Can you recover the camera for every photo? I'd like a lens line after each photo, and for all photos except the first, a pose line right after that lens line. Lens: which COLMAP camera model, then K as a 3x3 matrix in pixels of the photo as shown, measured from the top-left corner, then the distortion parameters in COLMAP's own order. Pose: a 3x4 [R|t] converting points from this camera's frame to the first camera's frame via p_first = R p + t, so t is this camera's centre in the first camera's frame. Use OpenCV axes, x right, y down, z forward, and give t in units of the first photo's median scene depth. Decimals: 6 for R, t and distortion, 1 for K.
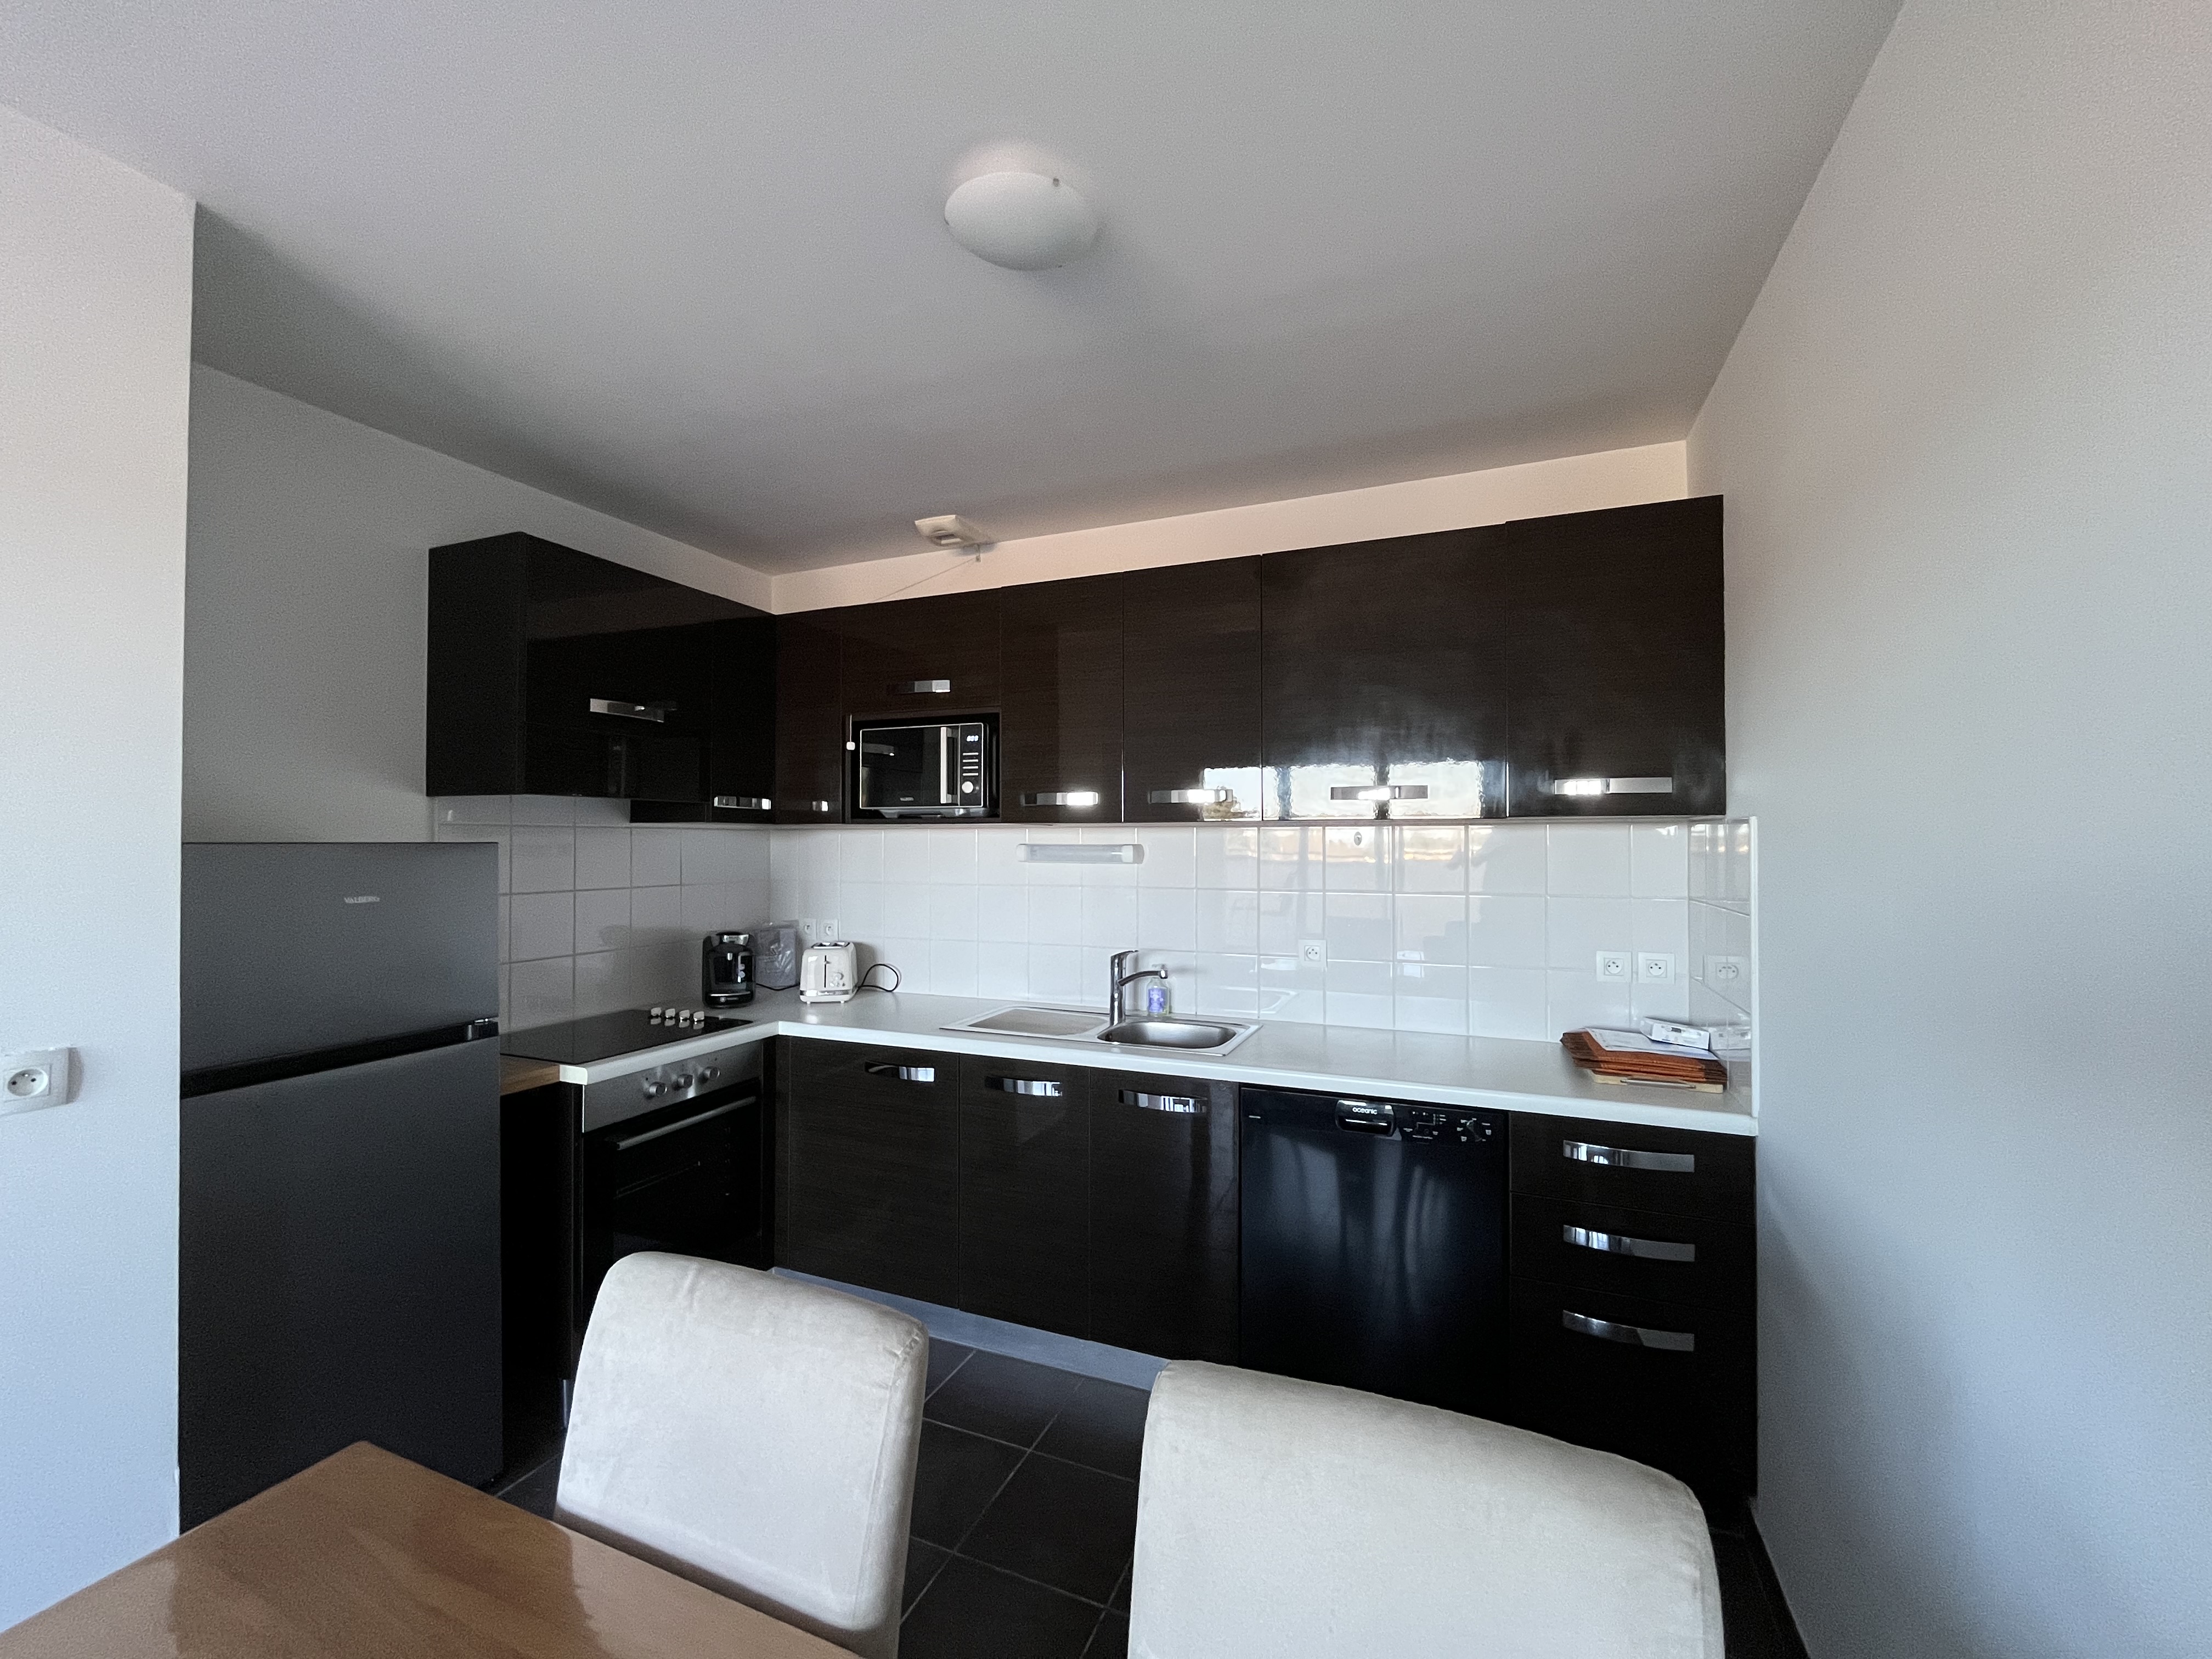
lens RADIAL K [[895.2, 0, 1093.5], [0, 895.2, 833.3], [0, 0, 1]] dist [-0.001737, 0.000138]
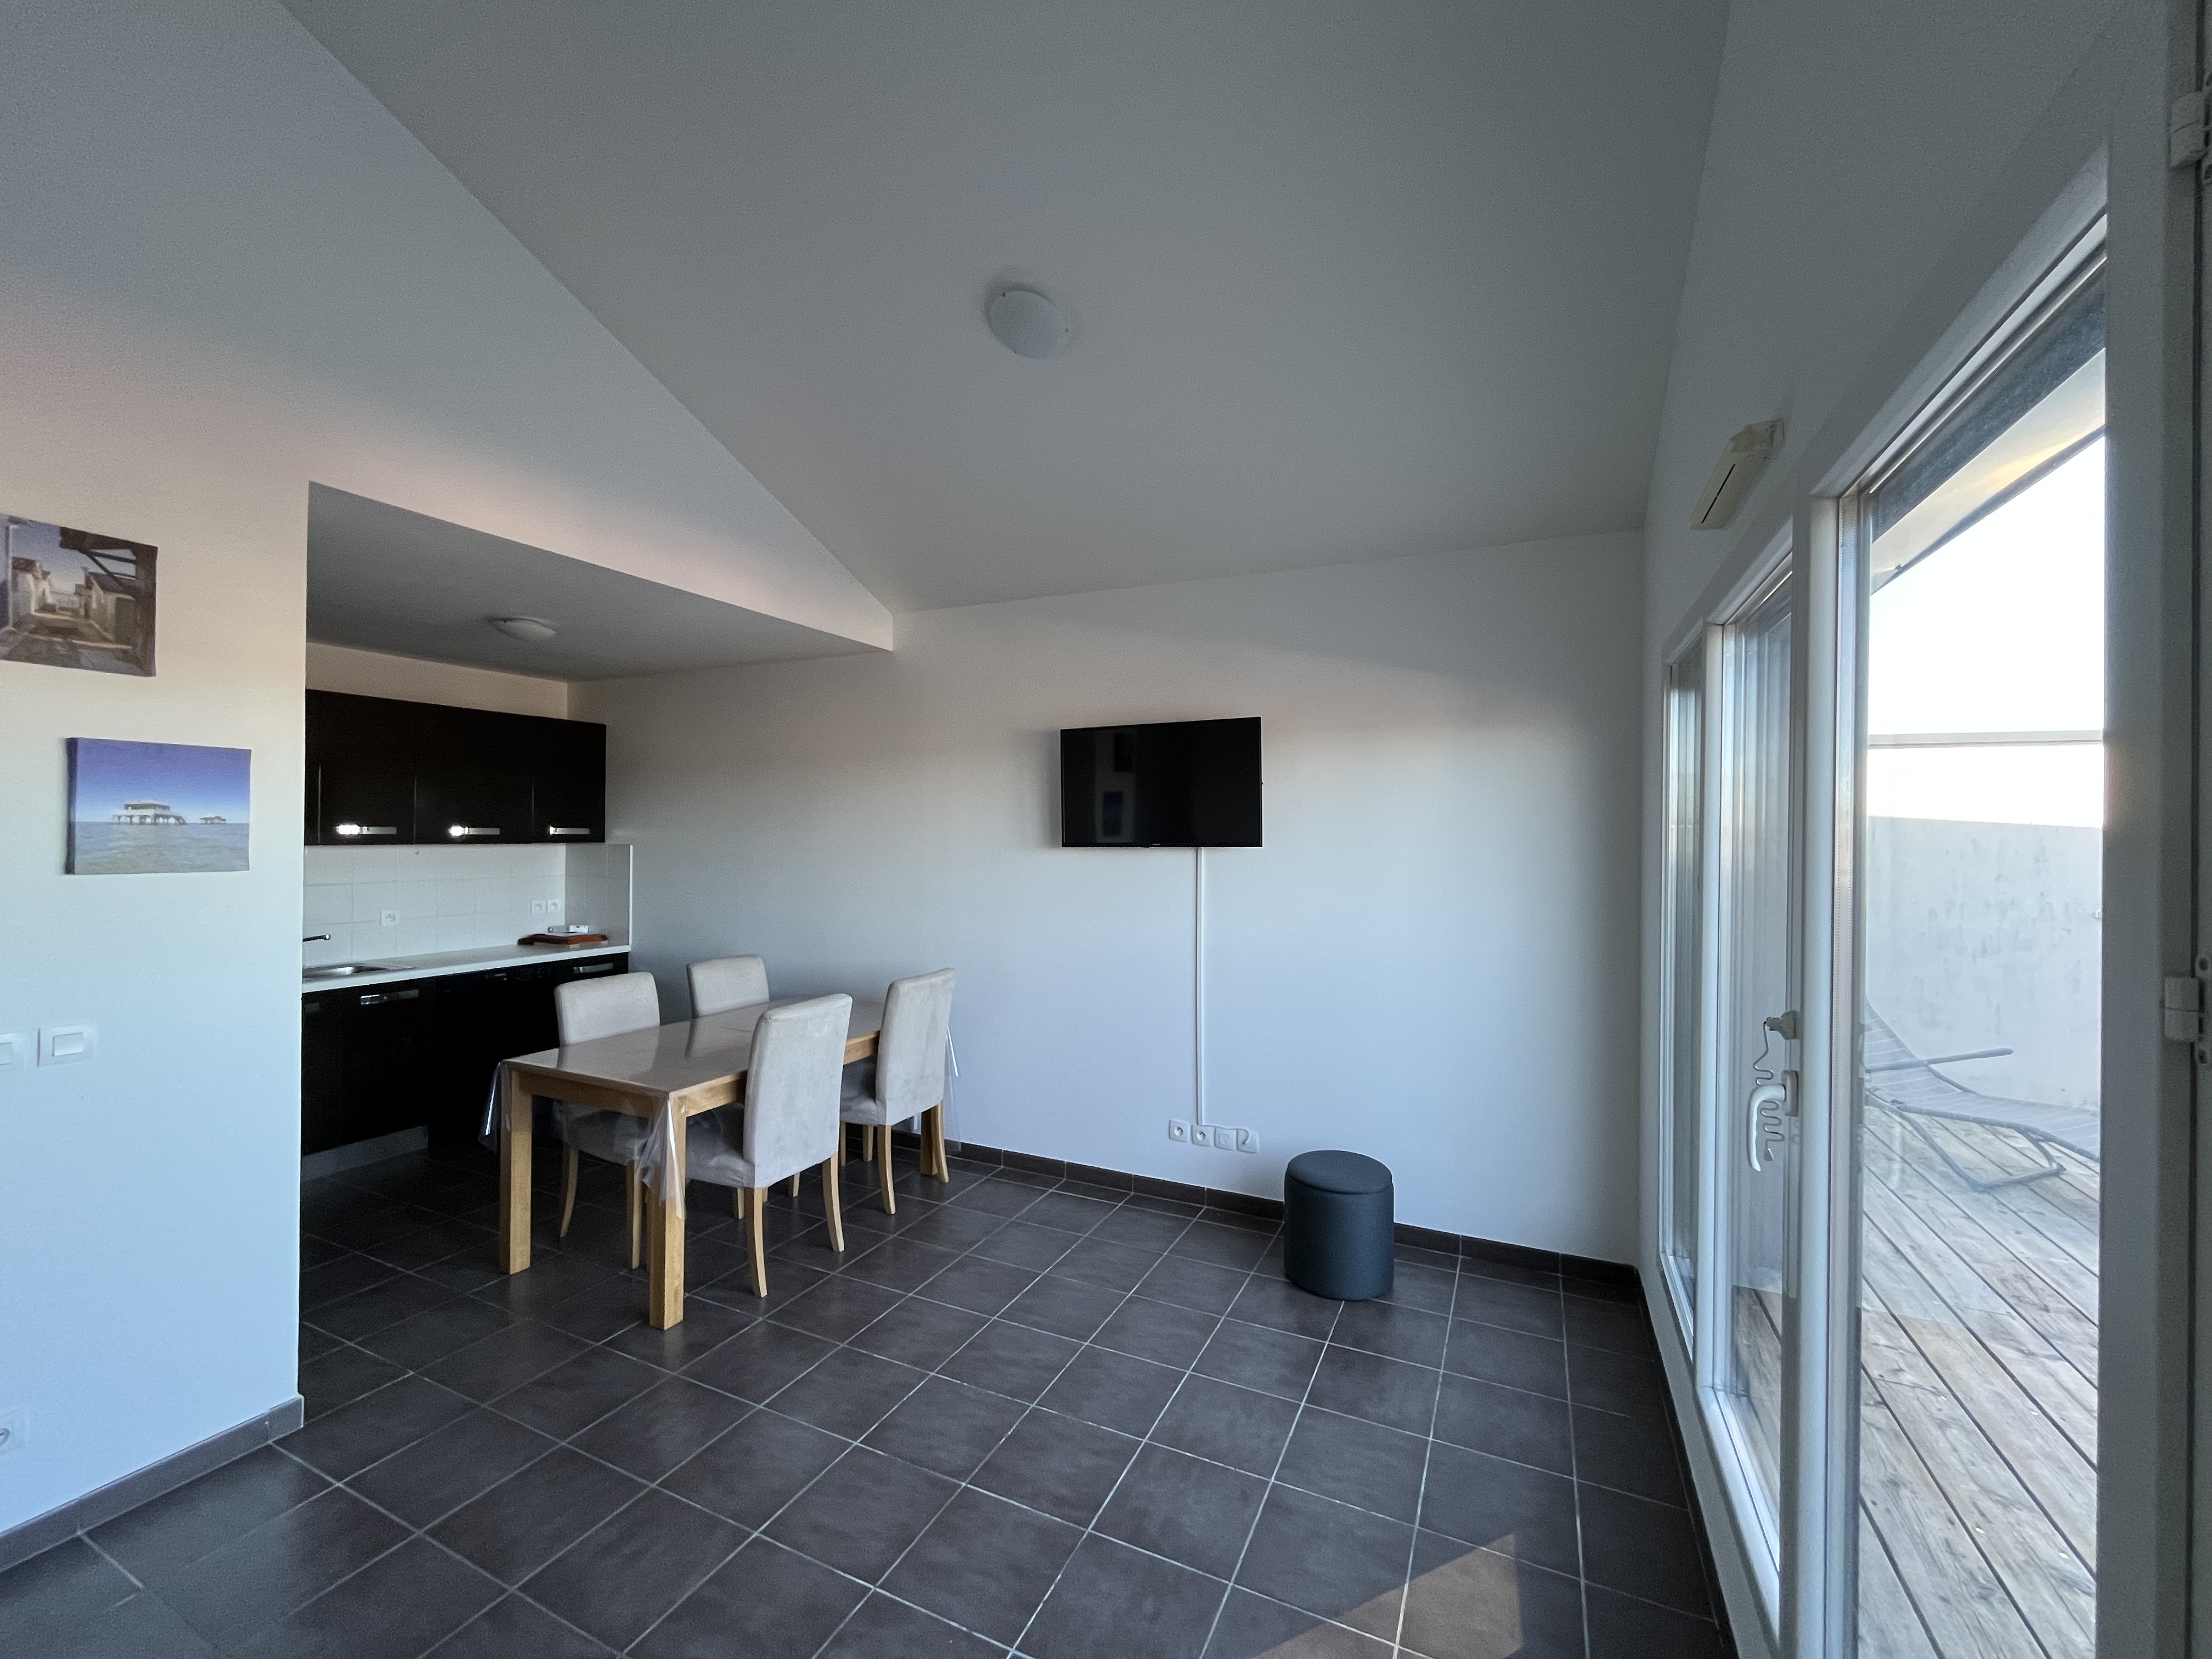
lens RADIAL K [[915.0, 0, 1115.4], [0, 915.0, 828.4], [0, 0, 1]] dist [-0.001509, -0.000164]
pose [[0.026758, 0.005358, 0.999628, -1.467244], [-0.015951, 0.999861, -0.004932, -0.053273], [-0.999515, -0.015813, 0.026840, -0.451676]]
